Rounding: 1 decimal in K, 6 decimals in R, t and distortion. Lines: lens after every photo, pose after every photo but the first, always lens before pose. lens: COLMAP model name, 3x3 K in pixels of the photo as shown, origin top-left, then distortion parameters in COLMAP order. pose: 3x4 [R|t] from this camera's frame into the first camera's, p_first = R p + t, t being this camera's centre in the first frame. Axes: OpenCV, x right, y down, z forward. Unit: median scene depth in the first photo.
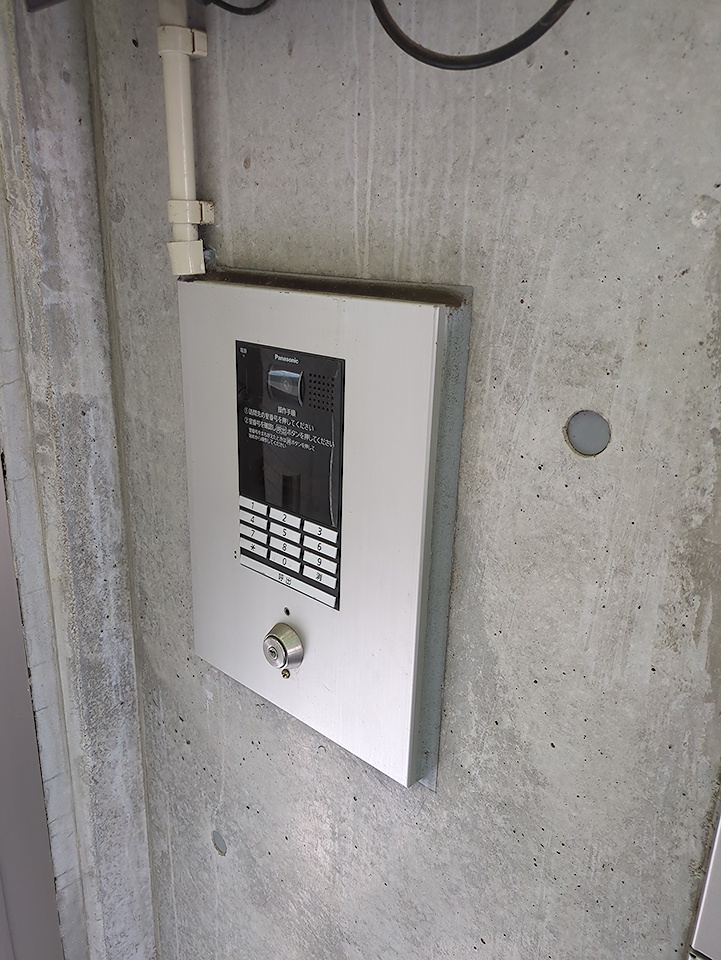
lens RADIAL K [[717.5, 0, 363.0], [0, 717.5, 481.1], [0, 0, 1]] dist [0.010545, -0.007260]
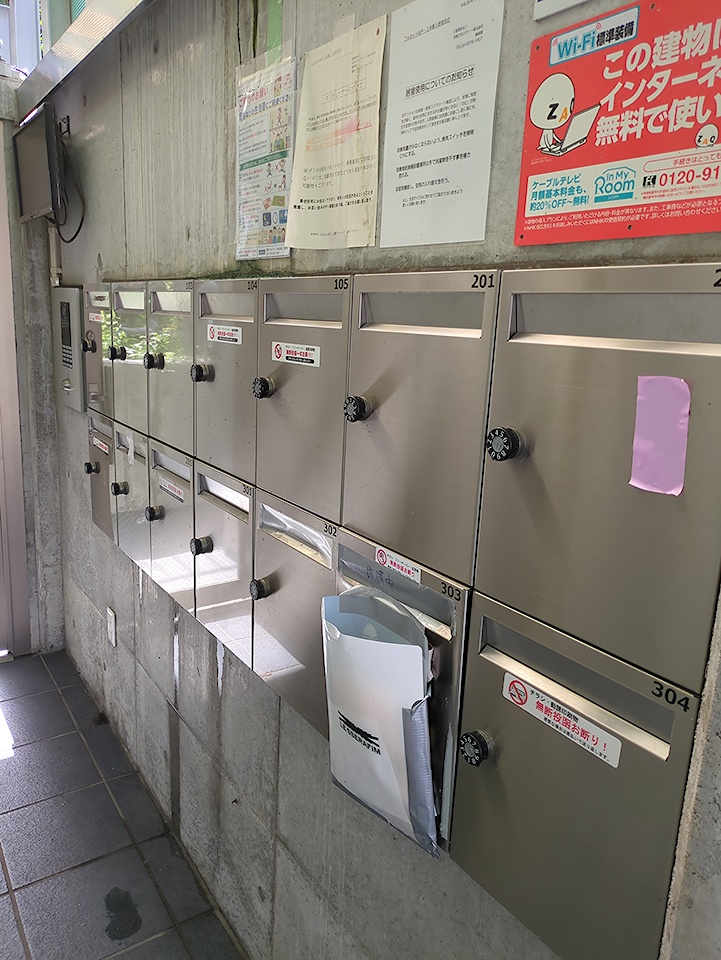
lens RADIAL K [[717.5, 0, 360.0], [0, 717.5, 480.0], [0, 0, 1]] dist [0.010545, -0.007260]
pose [[0.972489, 0.063437, -0.224145, 2.054221], [-0.086556, 0.991720, -0.094864, 0.873280], [0.216271, 0.111656, 0.969928, -2.046365]]
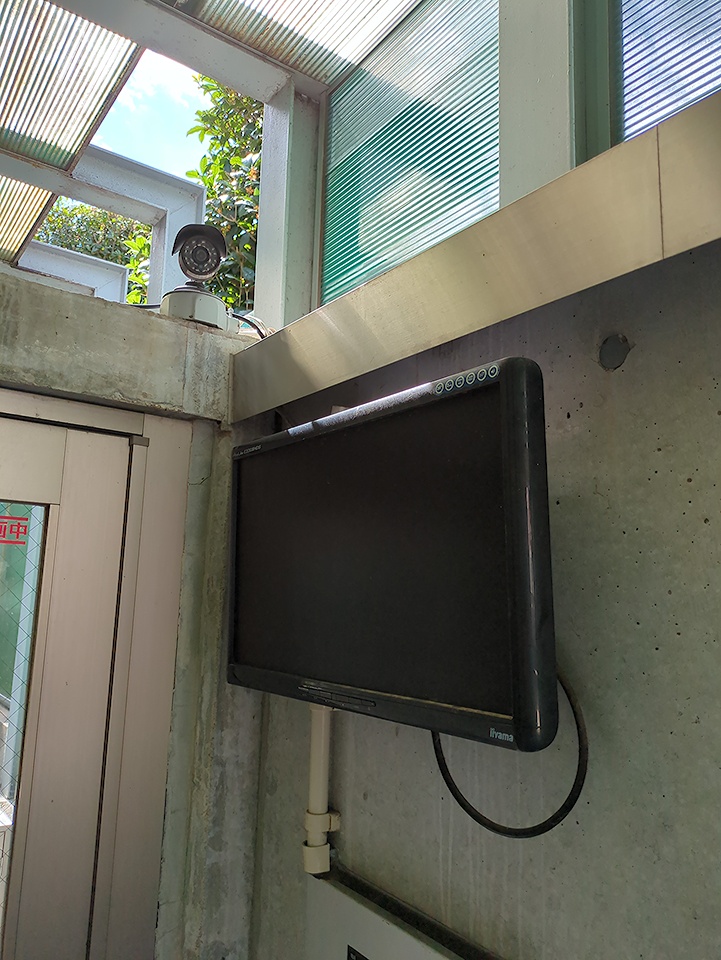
lens RADIAL K [[717.5, 0, 357.1], [0, 717.5, 481.9], [0, 0, 1]] dist [0.010545, -0.007260]
pose [[0.976631, -0.031214, -0.212645, 0.104968], [-0.069908, 0.889459, -0.451637, -0.301693], [0.203236, 0.455948, 0.866491, -0.352864]]
